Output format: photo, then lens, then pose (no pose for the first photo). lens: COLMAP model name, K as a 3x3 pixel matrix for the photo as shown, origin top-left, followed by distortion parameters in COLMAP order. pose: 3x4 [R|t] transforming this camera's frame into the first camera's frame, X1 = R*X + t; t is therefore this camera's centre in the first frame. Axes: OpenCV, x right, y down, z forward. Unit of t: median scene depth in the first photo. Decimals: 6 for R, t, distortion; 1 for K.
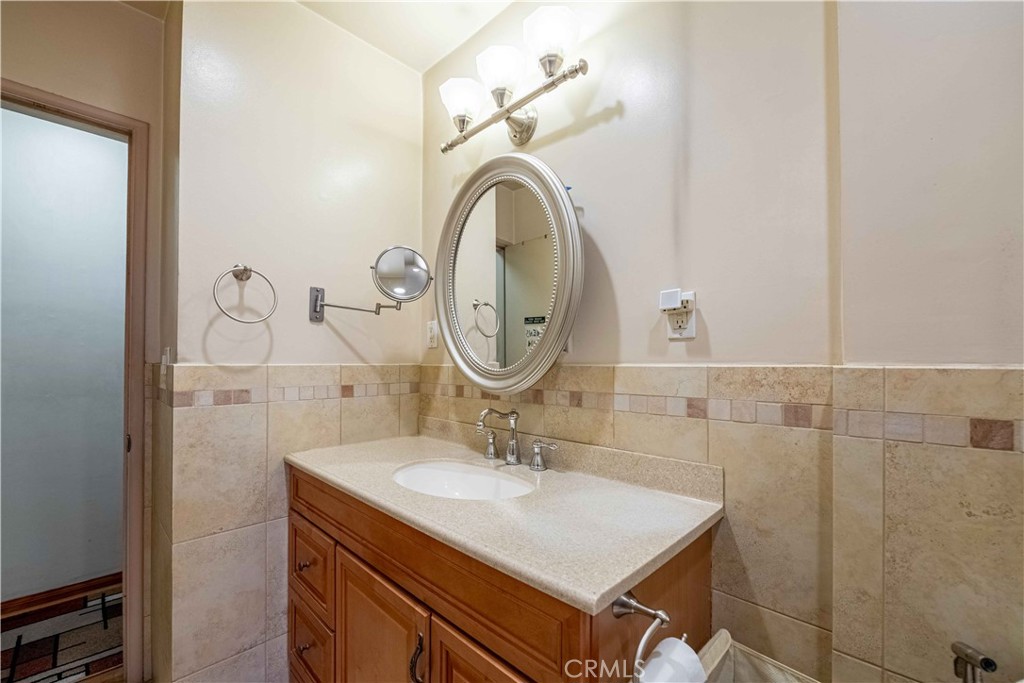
lens RADIAL K [[412.9, 0, 508.9], [0, 412.9, 347.1], [0, 0, 1]] dist [0.000508, -0.000117]
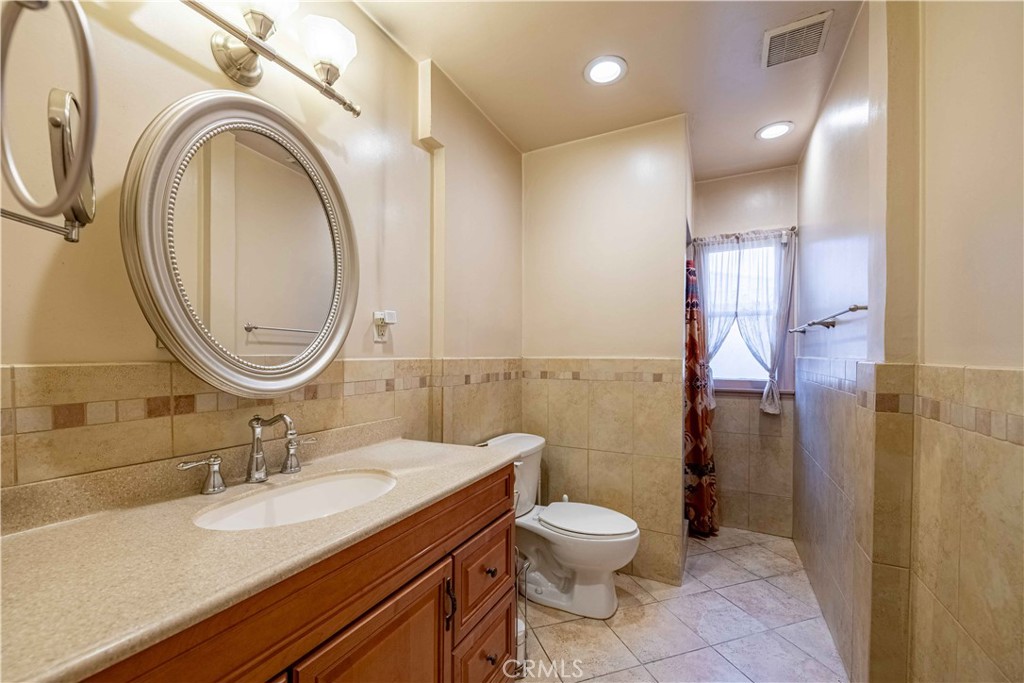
lens RADIAL K [[412.9, 0, 508.9], [0, 412.9, 347.1], [0, 0, 1]] dist [0.000508, -0.000117]
pose [[-0.304663, 0.023777, 0.952163, -1.178027], [-0.031451, 0.998892, -0.035008, 0.037844], [-0.951941, -0.040612, -0.303577, 0.999746]]
